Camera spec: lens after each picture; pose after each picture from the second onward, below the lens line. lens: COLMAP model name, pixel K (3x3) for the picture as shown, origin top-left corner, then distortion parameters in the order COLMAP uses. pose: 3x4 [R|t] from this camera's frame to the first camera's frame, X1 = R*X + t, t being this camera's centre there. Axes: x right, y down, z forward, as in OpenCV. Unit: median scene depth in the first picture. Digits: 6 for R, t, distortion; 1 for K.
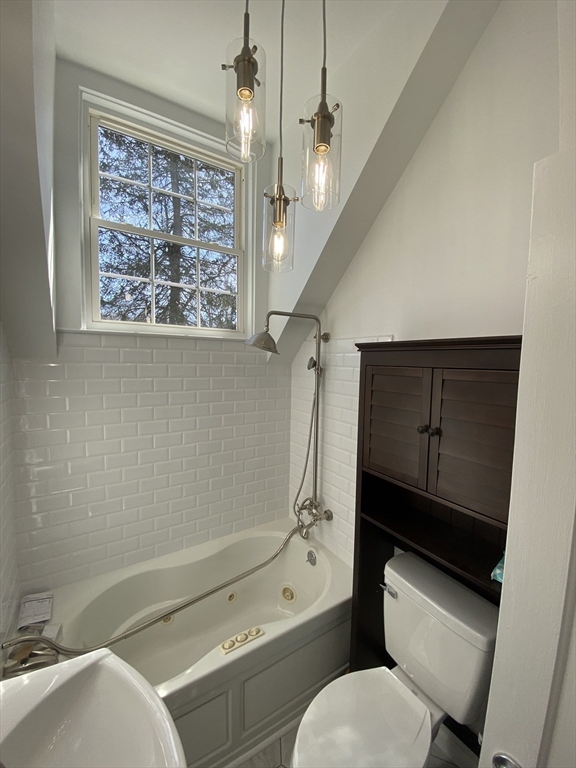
lens RADIAL K [[311.8, 0, 287.7], [0, 311.8, 382.1], [0, 0, 1]] dist [-0.002799, -0.004308]
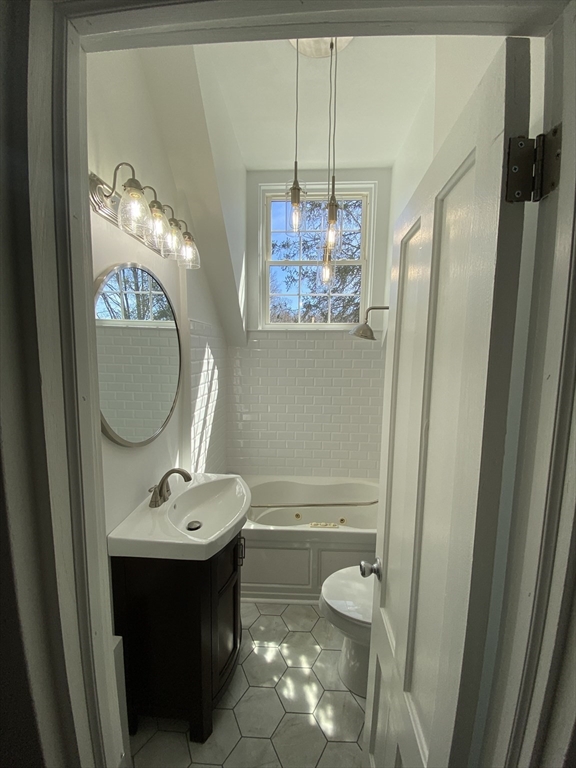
lens RADIAL K [[311.8, 0, 290.4], [0, 311.8, 387.1], [0, 0, 1]] dist [-0.002799, -0.004308]
pose [[0.813915, 0.053437, -0.578521, 0.459395], [-0.033999, 0.998436, 0.044390, 0.061460], [0.579988, -0.016461, 0.814459, -0.280863]]
